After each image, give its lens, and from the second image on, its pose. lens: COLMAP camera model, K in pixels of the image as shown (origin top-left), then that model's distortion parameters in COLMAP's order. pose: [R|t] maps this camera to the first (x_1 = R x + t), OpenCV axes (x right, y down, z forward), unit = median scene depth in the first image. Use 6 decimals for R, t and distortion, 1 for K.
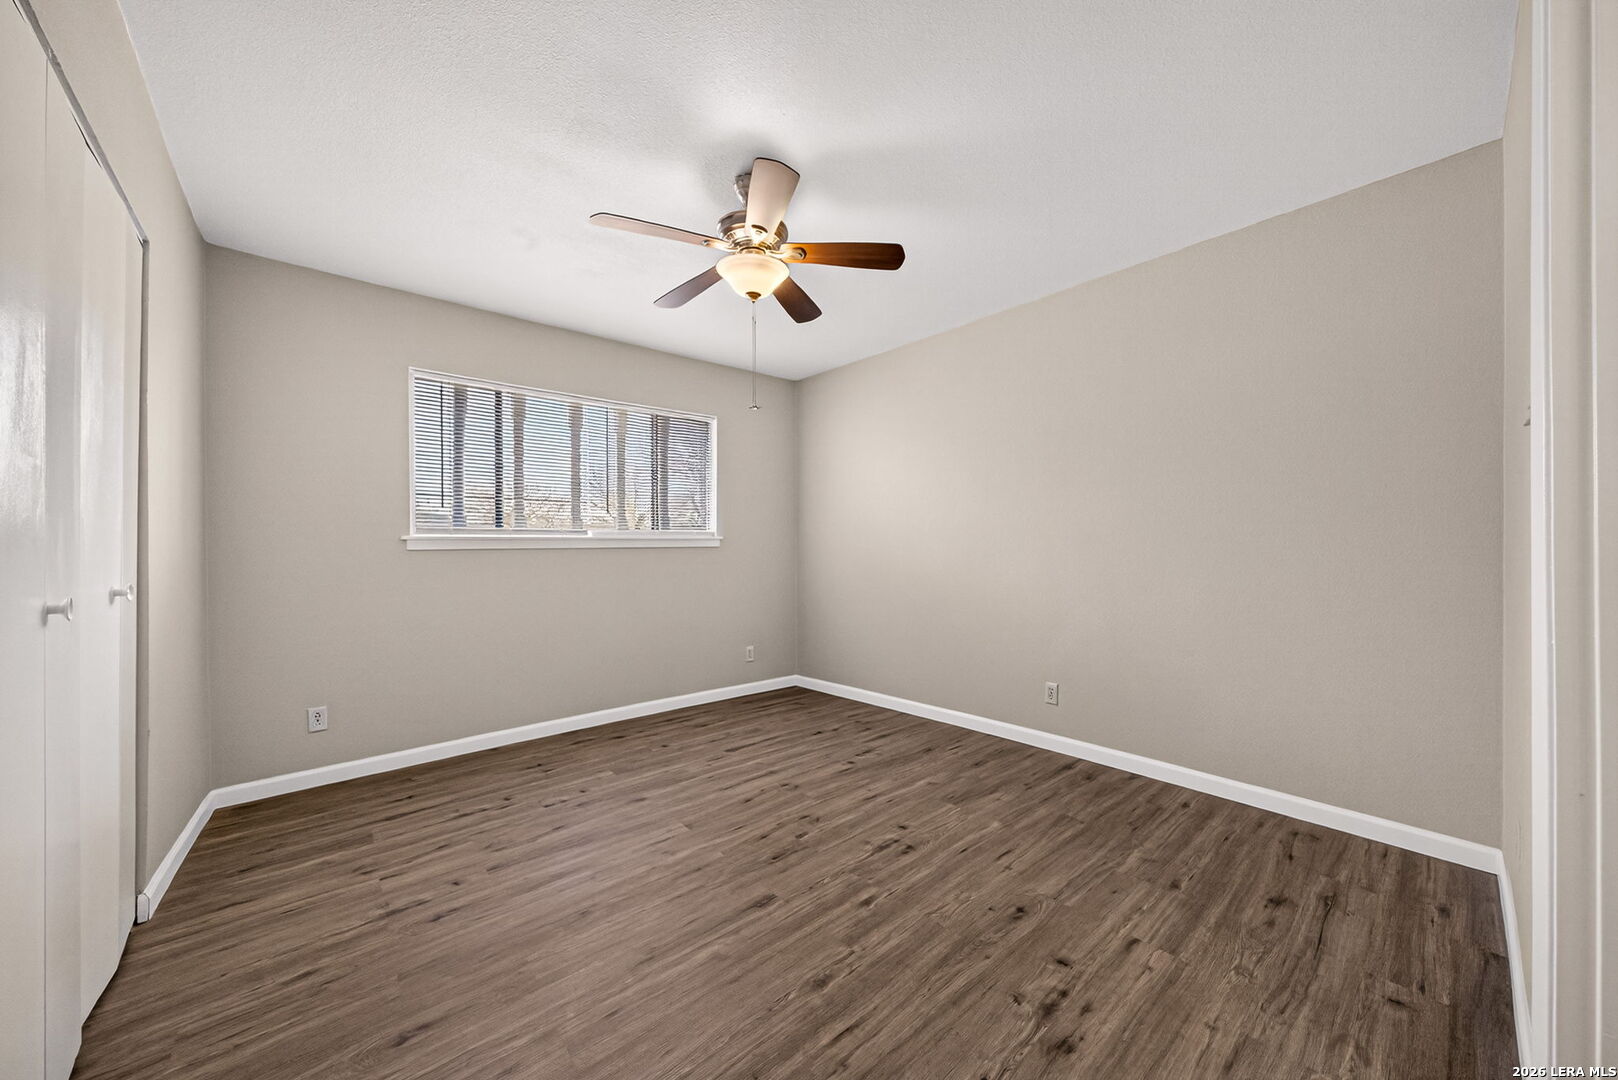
lens RADIAL K [[568.3, 0, 835.1], [0, 568.3, 547.6], [0, 0, 1]] dist [0.000164, 0.000168]
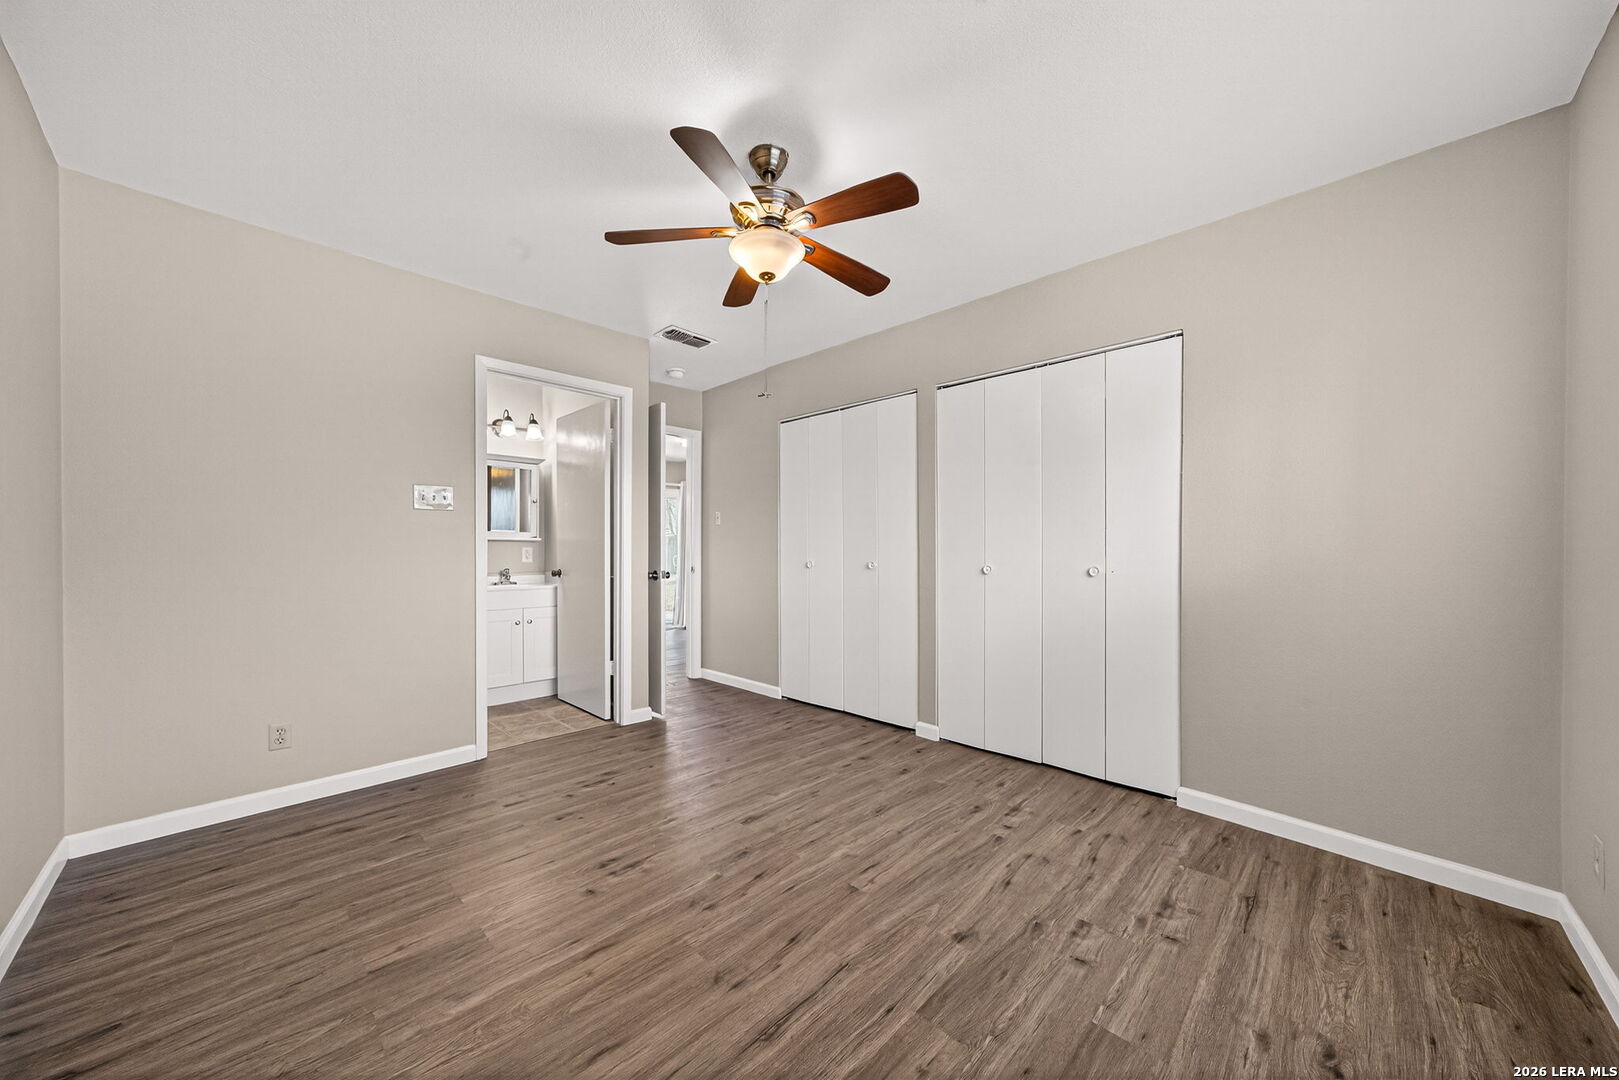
lens RADIAL K [[560.9, 0, 807.7], [0, 560.9, 555.9], [0, 0, 1]] dist [0.010334, 0.000295]
pose [[-0.998493, 0.007242, -0.054402, -0.138738], [0.006984, 0.999963, 0.004938, 0.003735], [0.054435, 0.004550, -0.998507, 1.662097]]
